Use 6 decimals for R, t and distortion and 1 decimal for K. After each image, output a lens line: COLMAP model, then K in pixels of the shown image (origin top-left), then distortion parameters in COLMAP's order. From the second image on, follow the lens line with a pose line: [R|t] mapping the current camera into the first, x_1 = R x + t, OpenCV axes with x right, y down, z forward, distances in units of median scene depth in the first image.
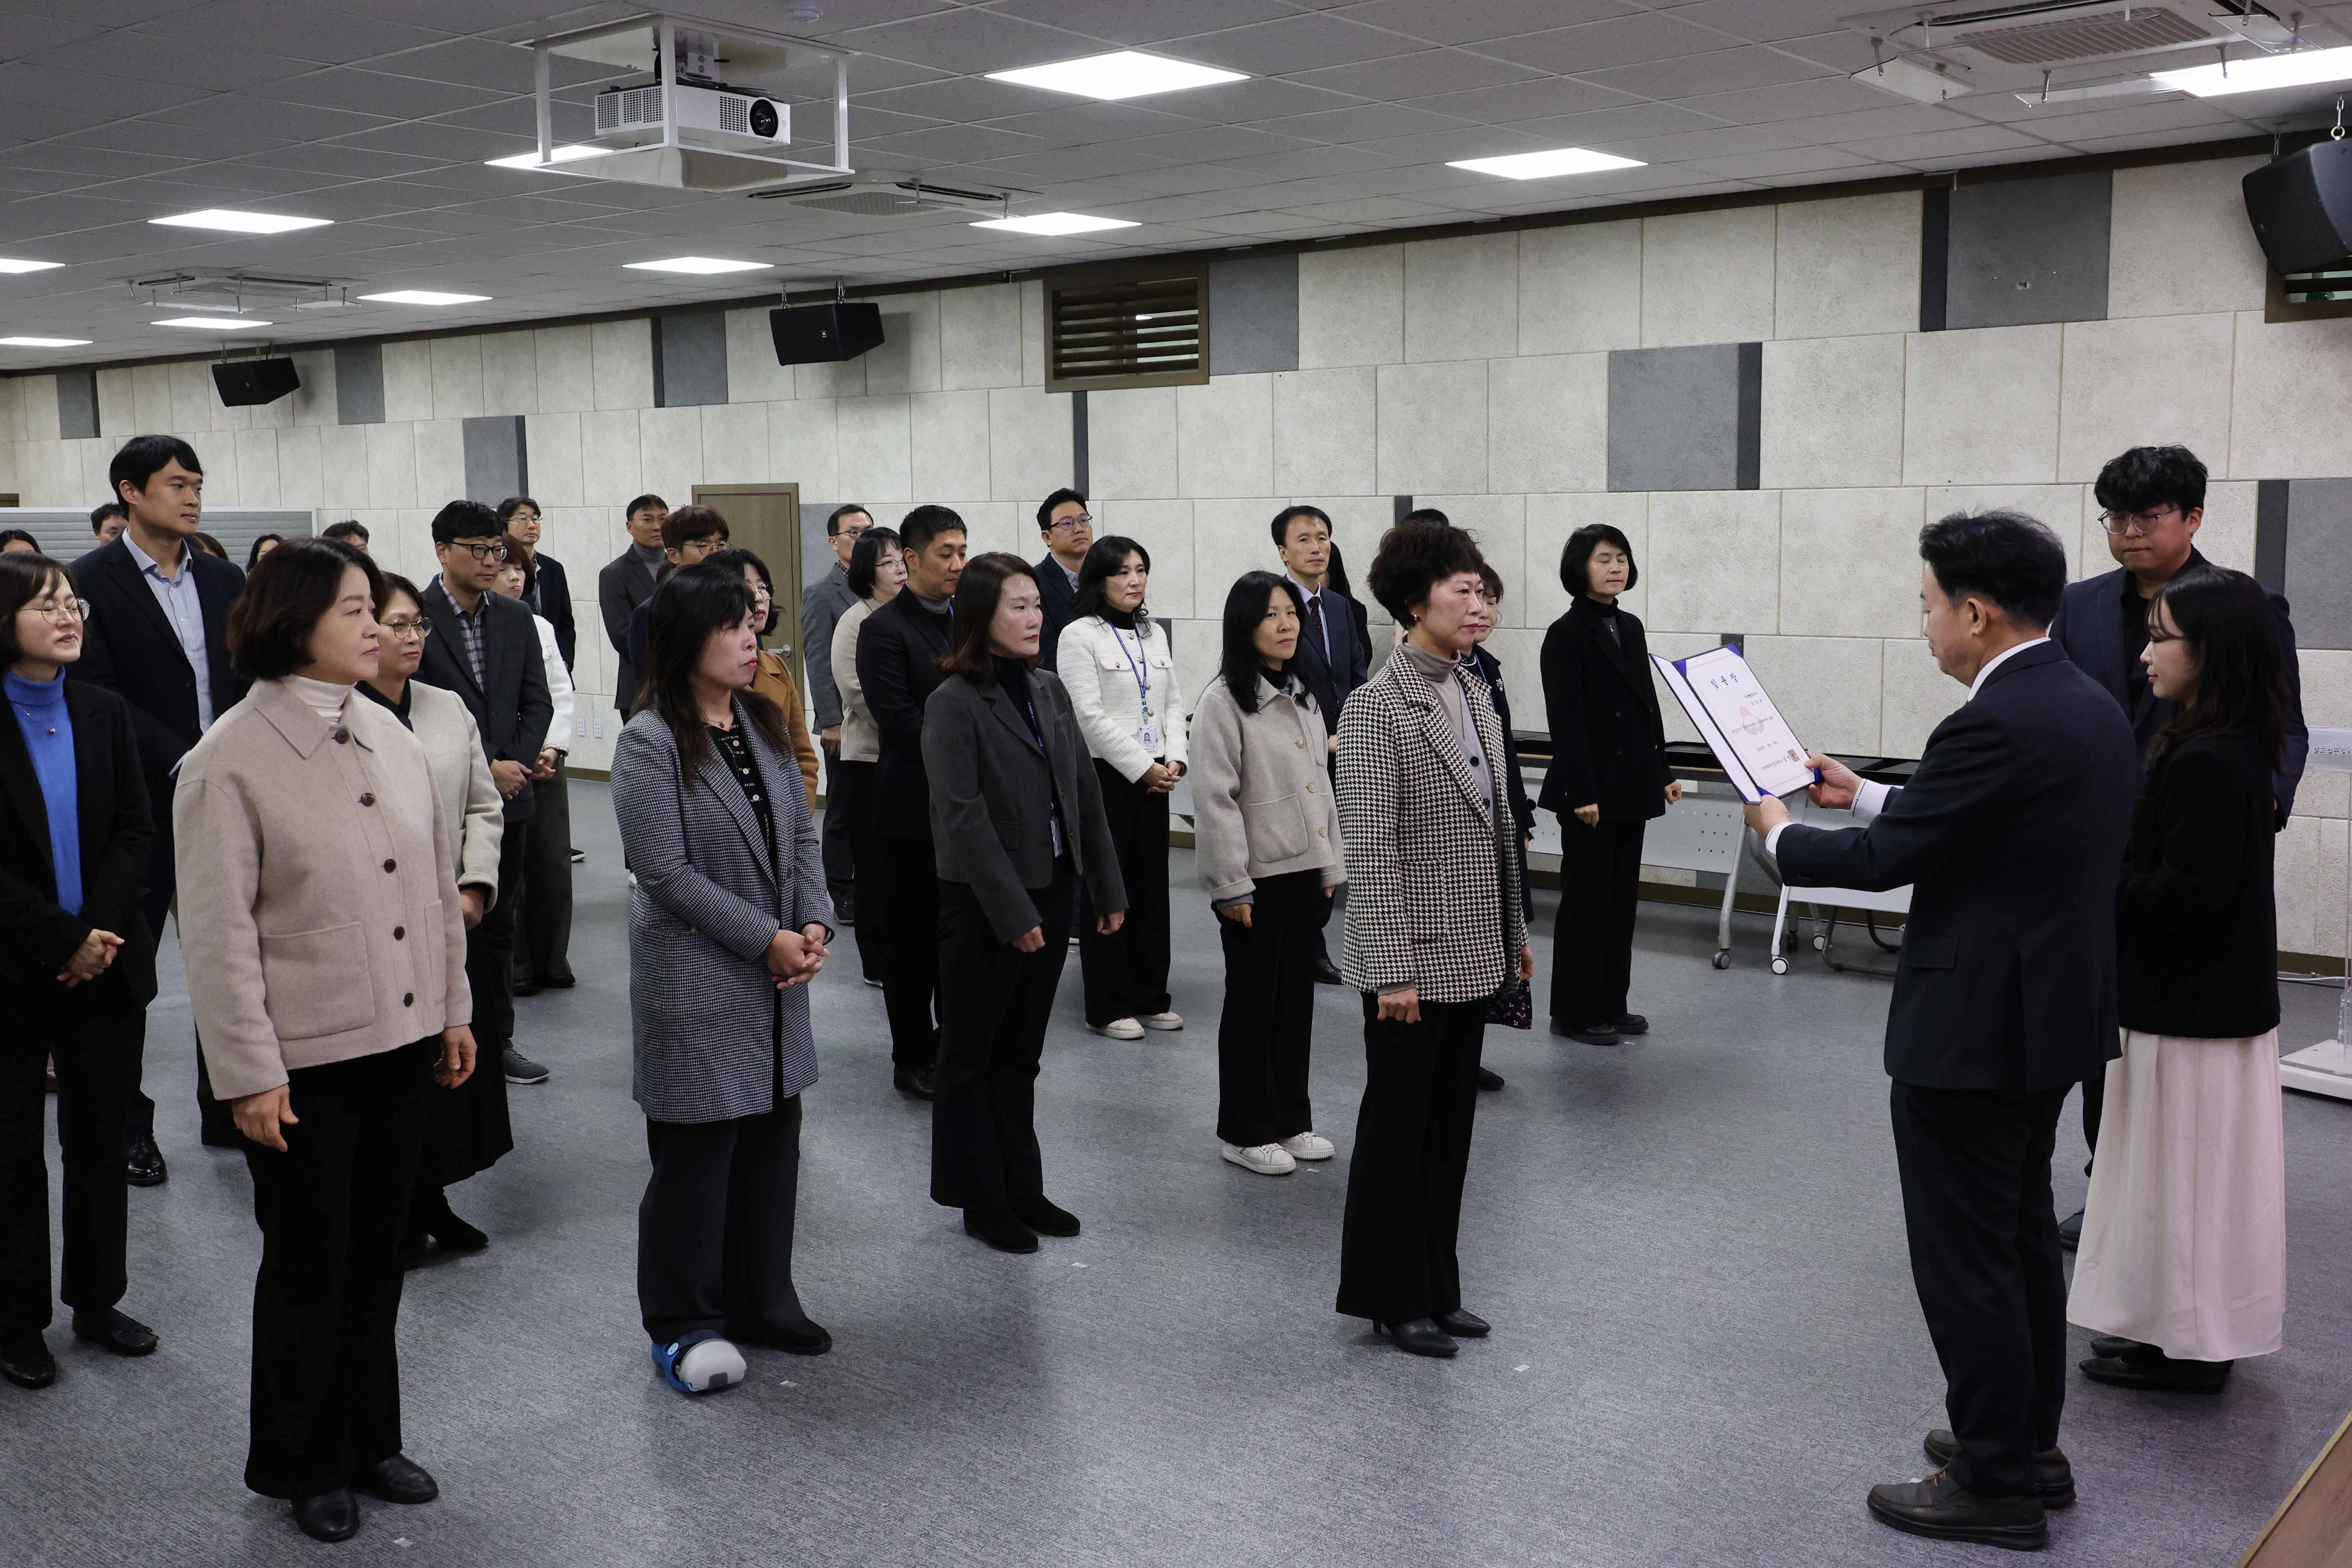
lens RADIAL K [[2257.7, 0, 1146.6], [0, 2257.7, 776.9], [0, 0, 1]] dist [0.018257, -0.002733]
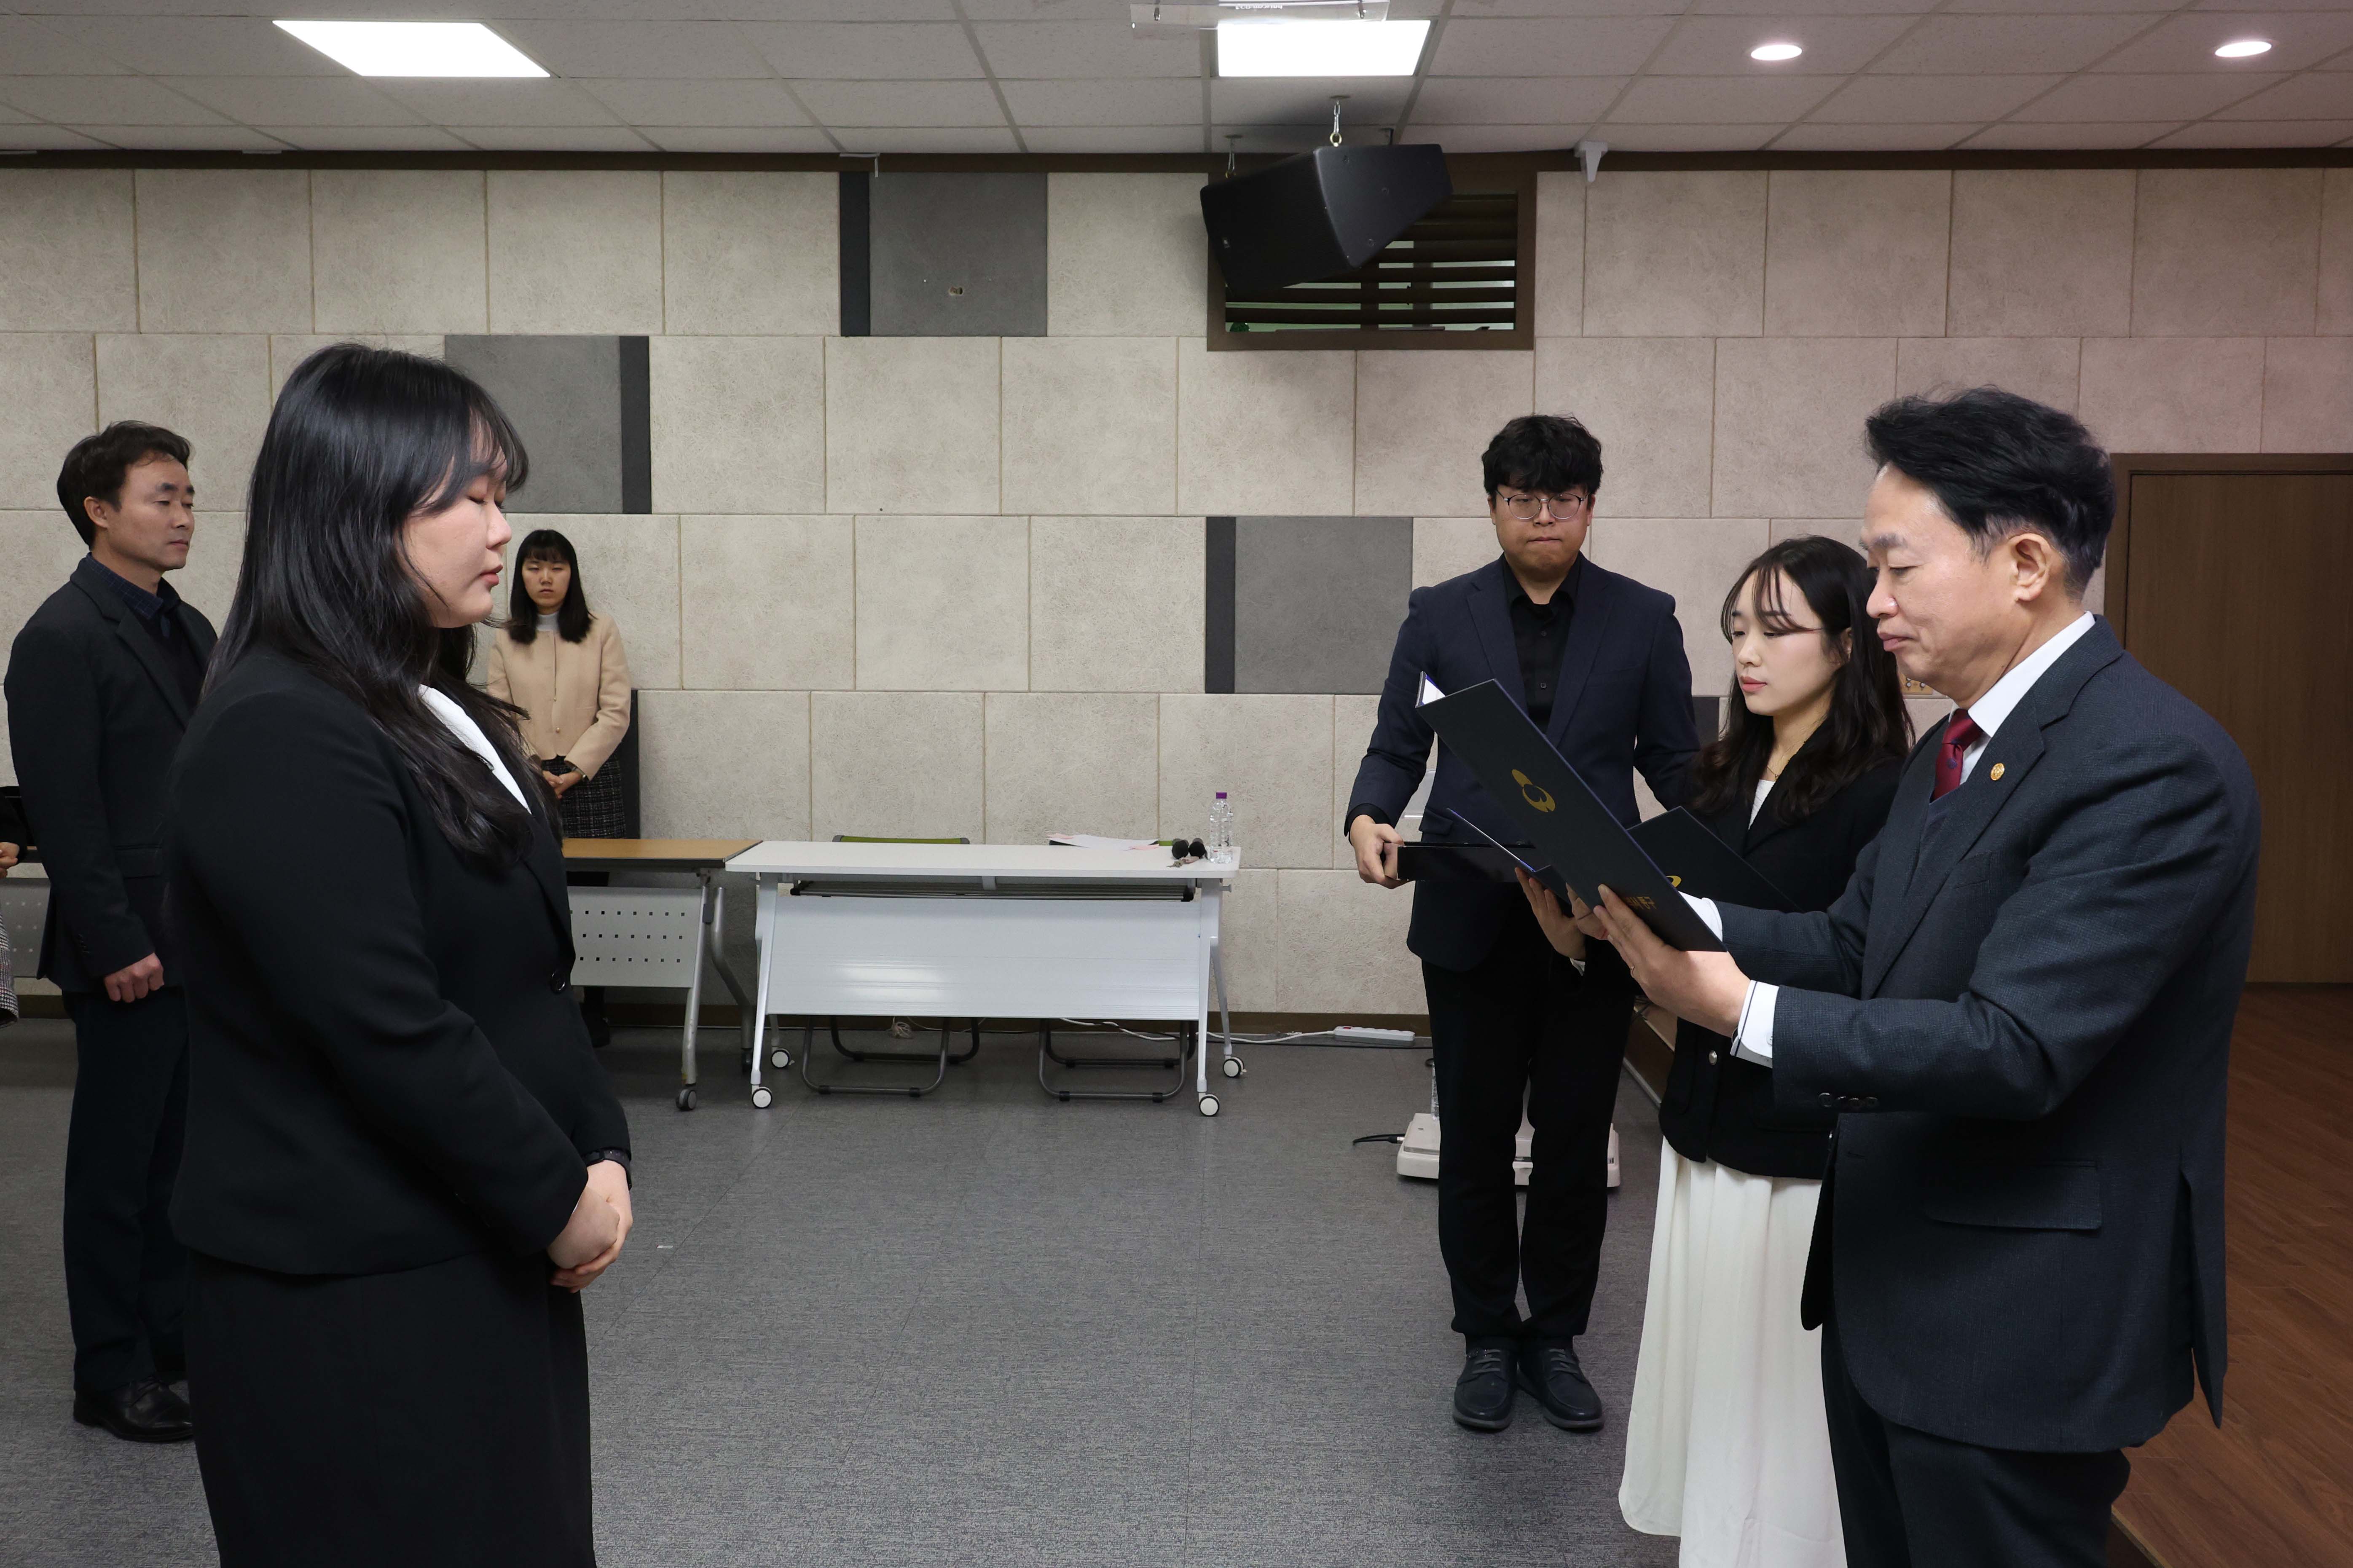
lens RADIAL K [[2034.3, 0, 1156.7], [0, 2034.3, 756.8], [0, 0, 1]] dist [0.003802, 0.012131]
pose [[0.787150, -0.030549, 0.616004, -0.047443], [0.056115, 0.998177, -0.022203, -0.012298], [-0.614203, 0.052044, 0.787430, 0.325373]]
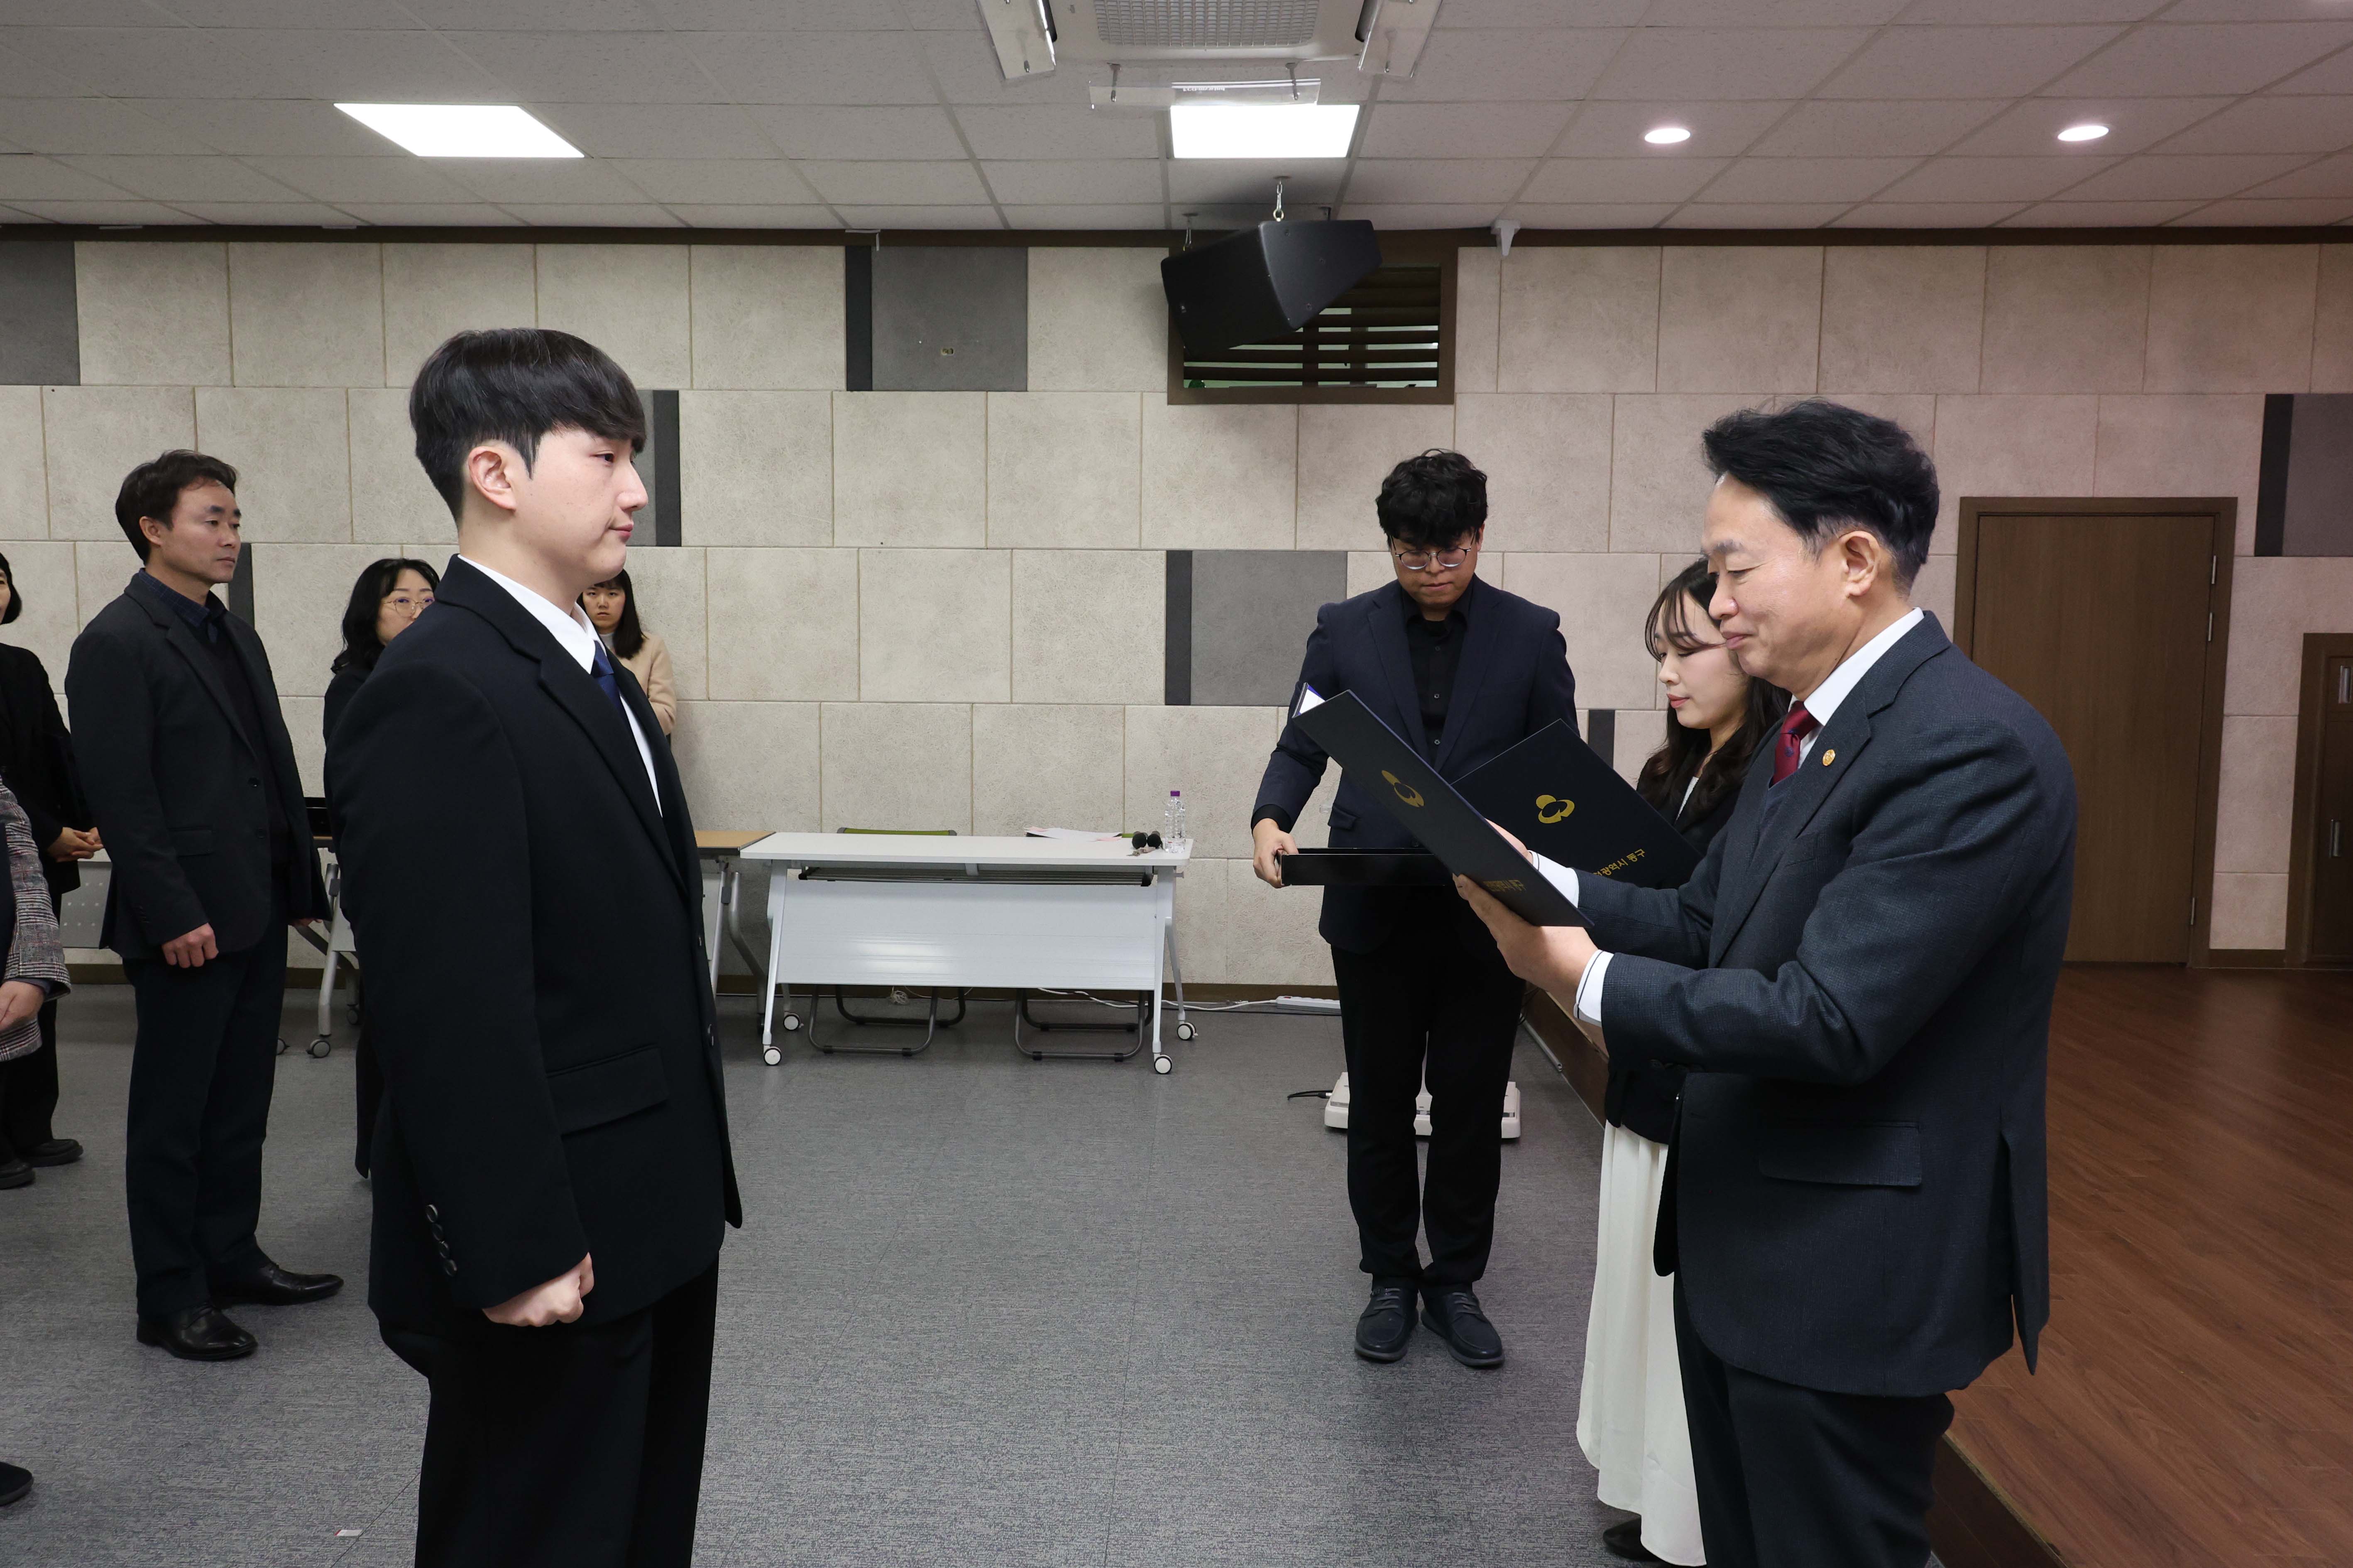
lens RADIAL K [[1732.4, 0, 1141.0], [0, 1732.4, 790.9], [0, 0, 1]] dist [0.013290, 0.001596]
pose [[0.789881, -0.036078, 0.612198, -0.026345], [0.052295, 0.998594, -0.008622, -0.009305], [-0.611027, 0.038825, 0.790657, 0.334011]]
